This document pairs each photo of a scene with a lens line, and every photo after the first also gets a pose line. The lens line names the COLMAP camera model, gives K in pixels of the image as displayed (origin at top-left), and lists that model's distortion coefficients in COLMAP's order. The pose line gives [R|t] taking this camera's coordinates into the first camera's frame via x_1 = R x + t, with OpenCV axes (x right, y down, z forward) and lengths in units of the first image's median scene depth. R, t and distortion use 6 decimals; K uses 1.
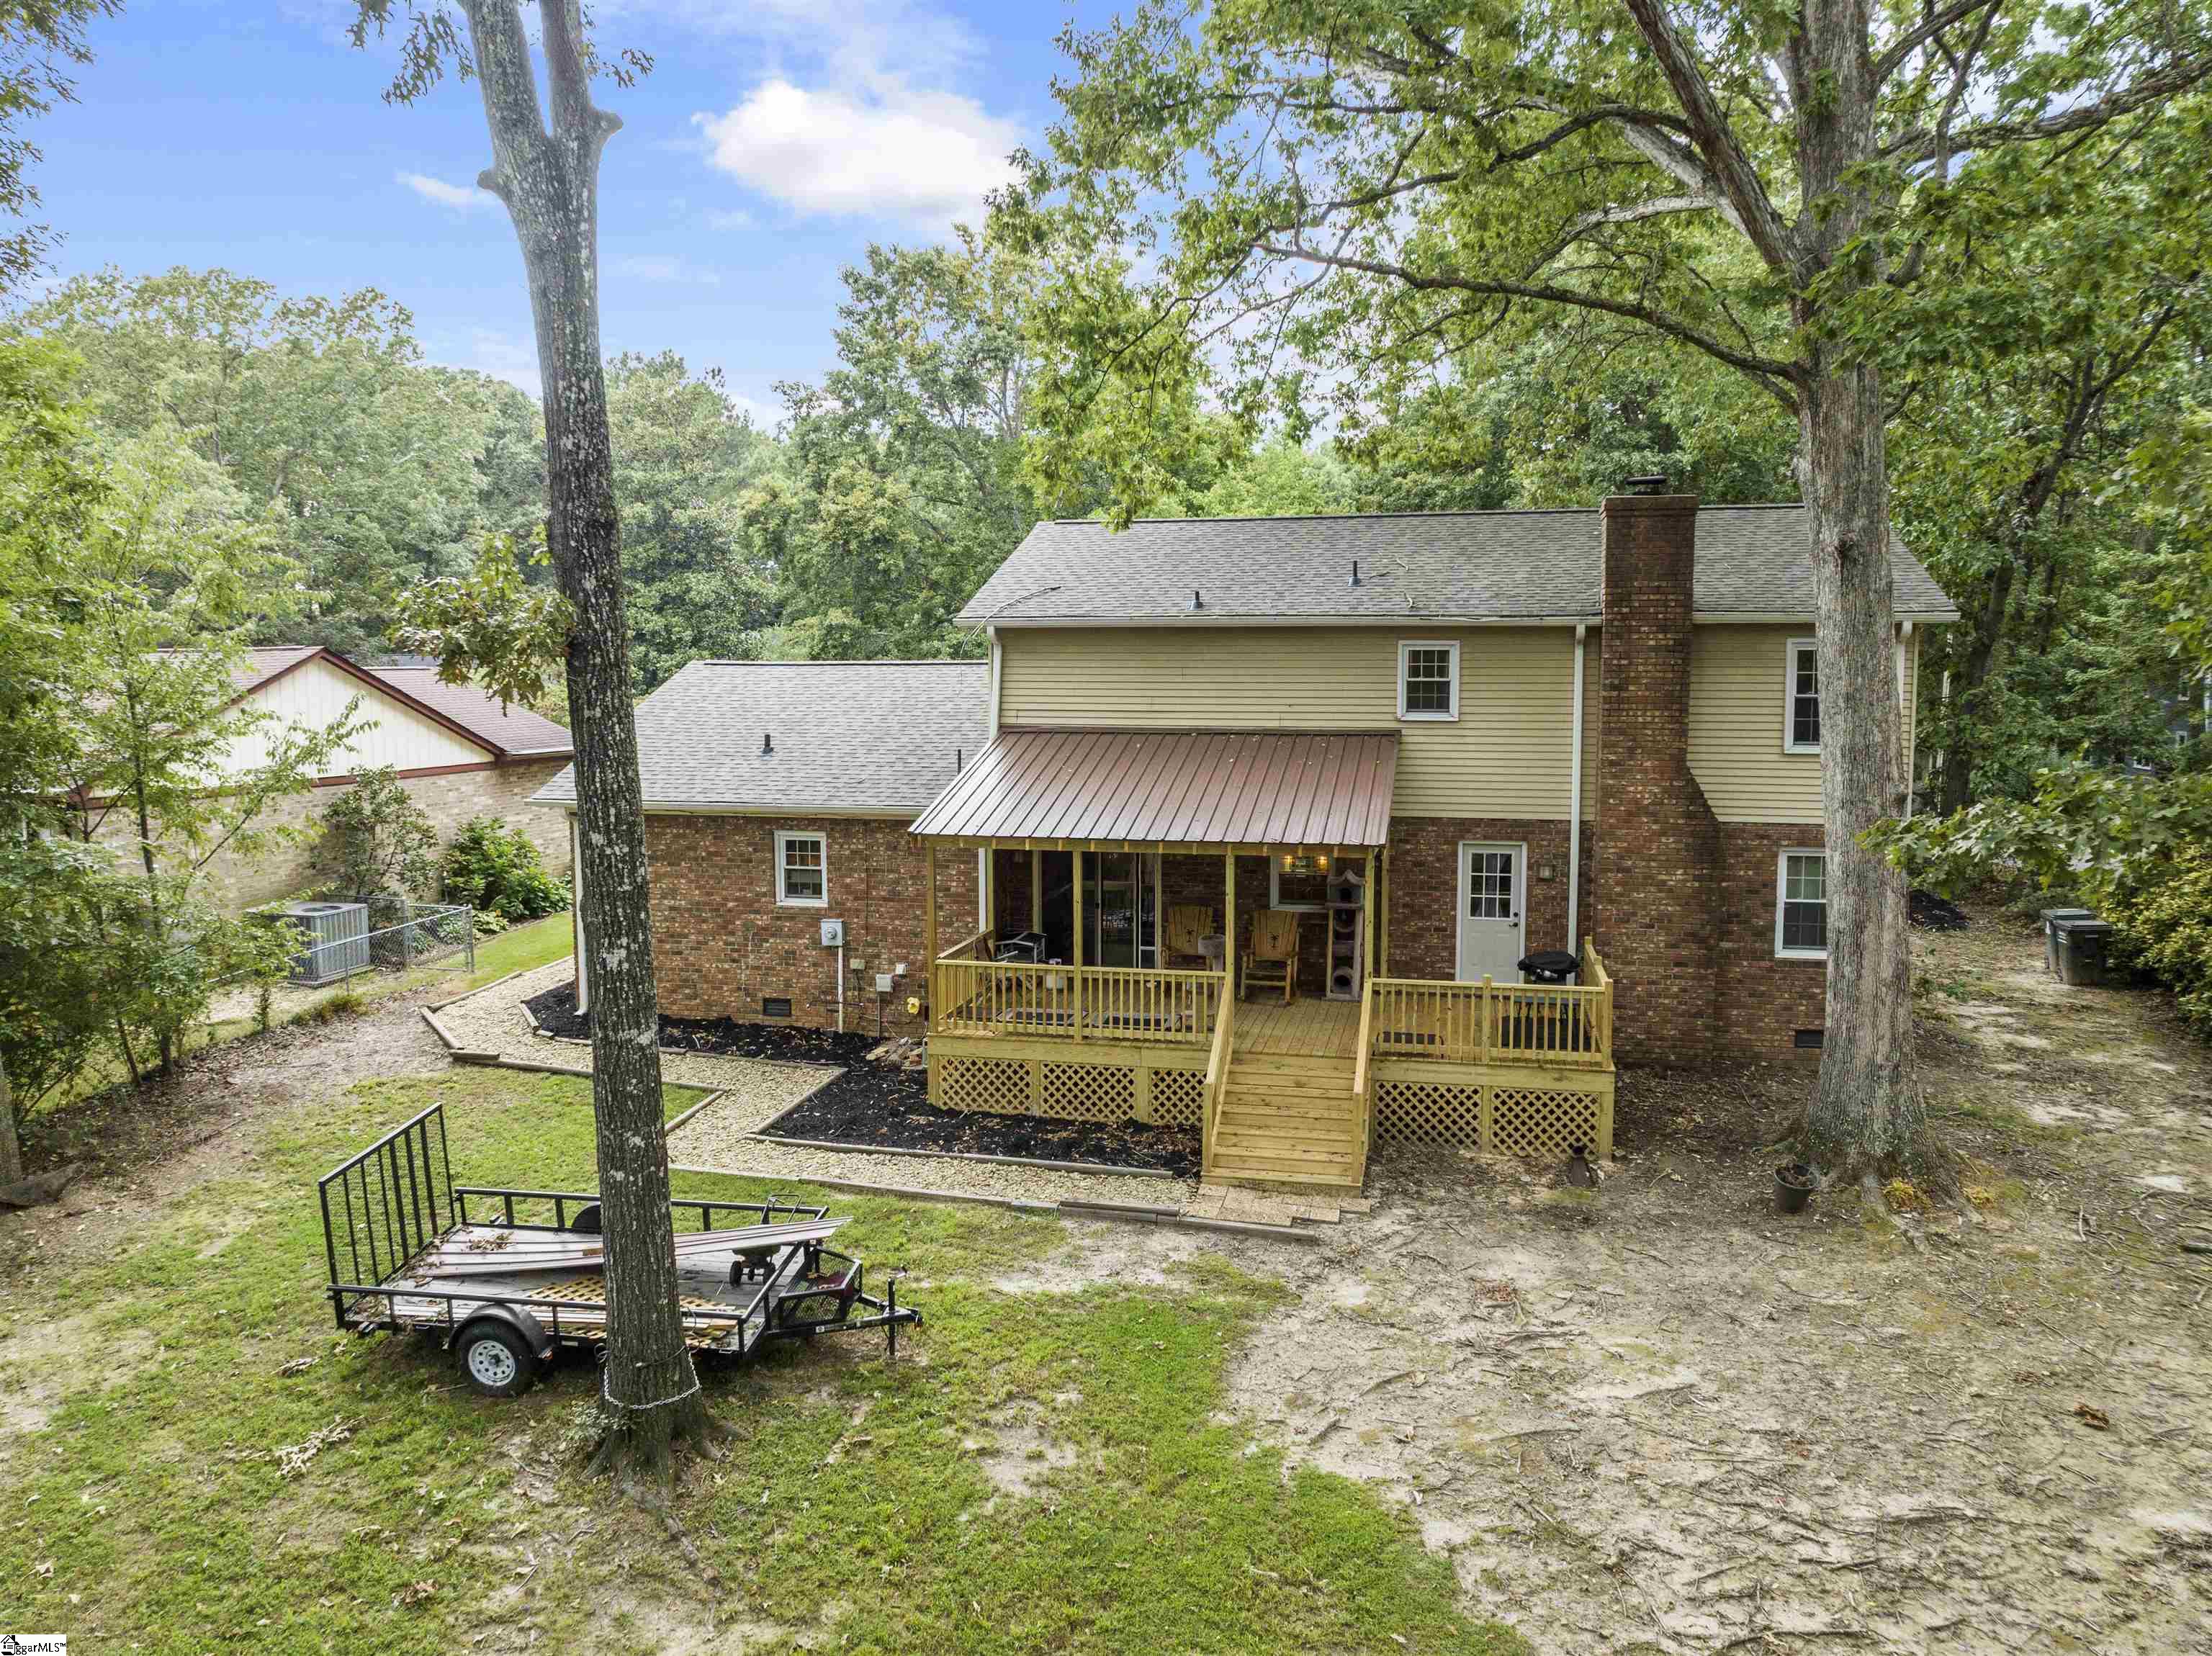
lens RADIAL K [[1558.5, 0, 1106.0], [0, 1558.5, 828.0], [0, 0, 1]] dist [-0.036746, -0.003017]
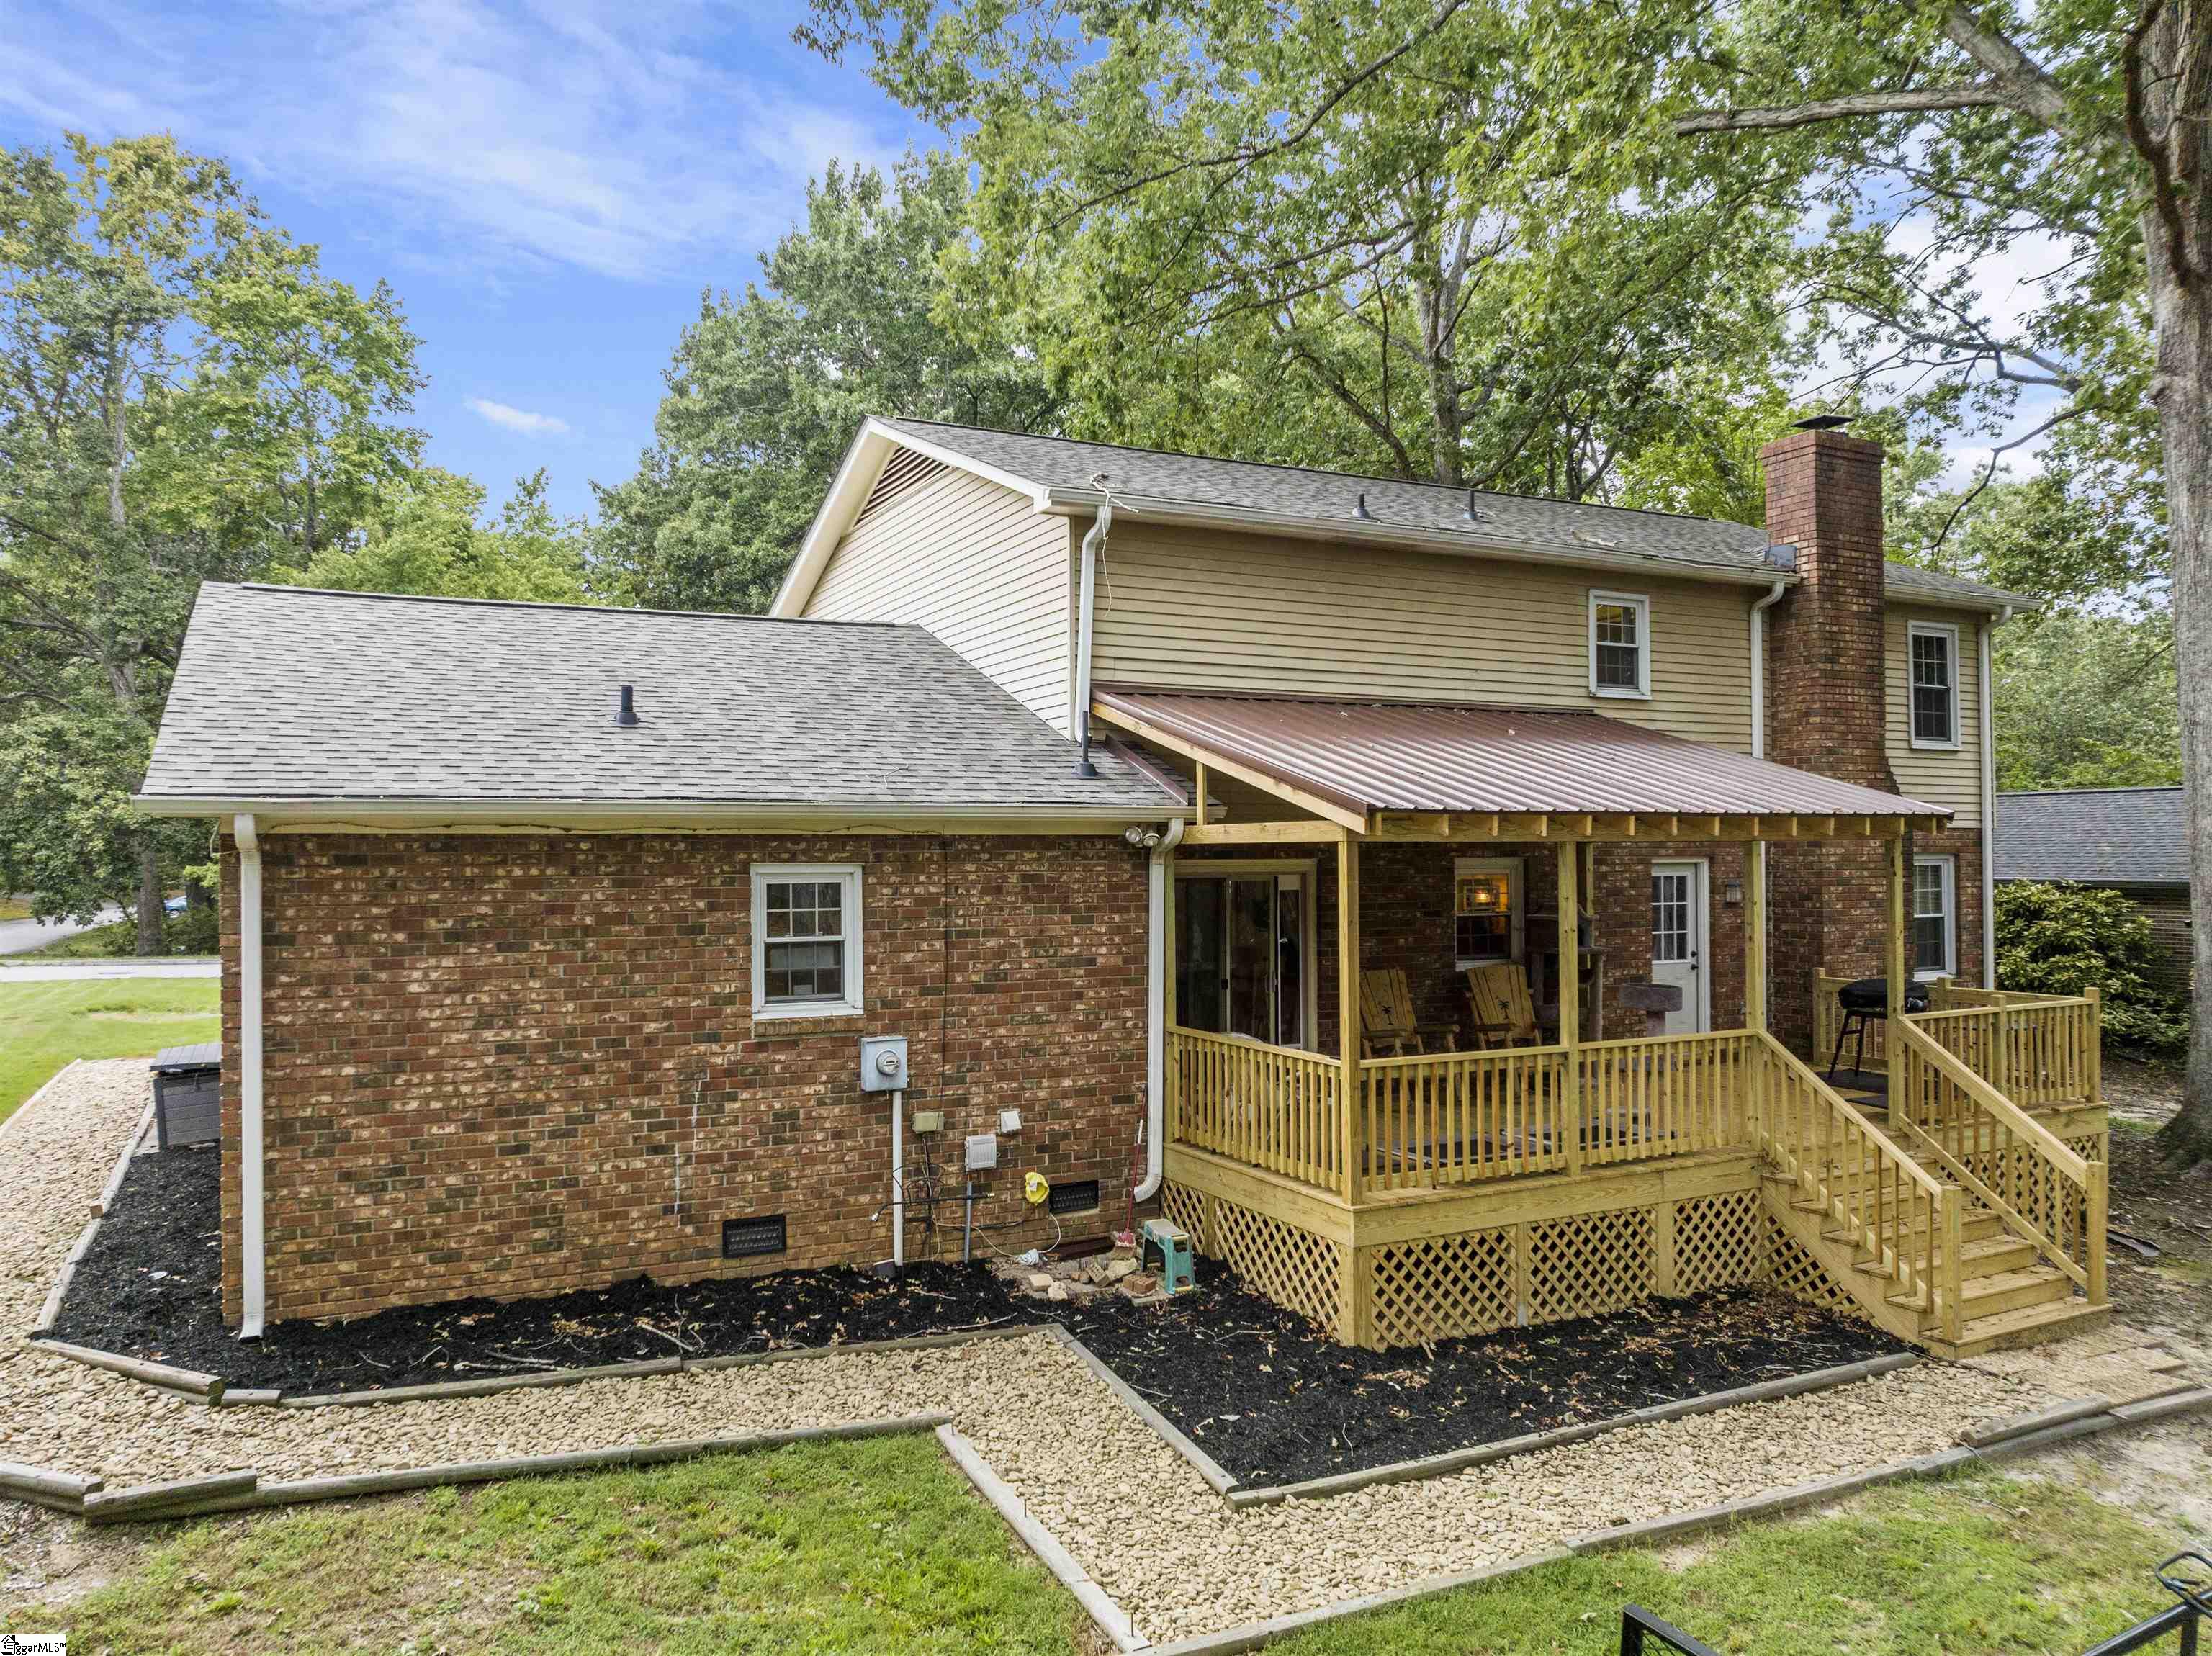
lens RADIAL K [[1558.5, 0, 1106.0], [0, 1558.5, 828.0], [0, 0, 1]] dist [-0.036746, -0.003017]
pose [[0.771908, 0.006574, 0.635700, -0.440735], [0.069648, 0.993053, -0.094841, 0.044536], [-0.631908, 0.117484, 0.766088, 0.564169]]
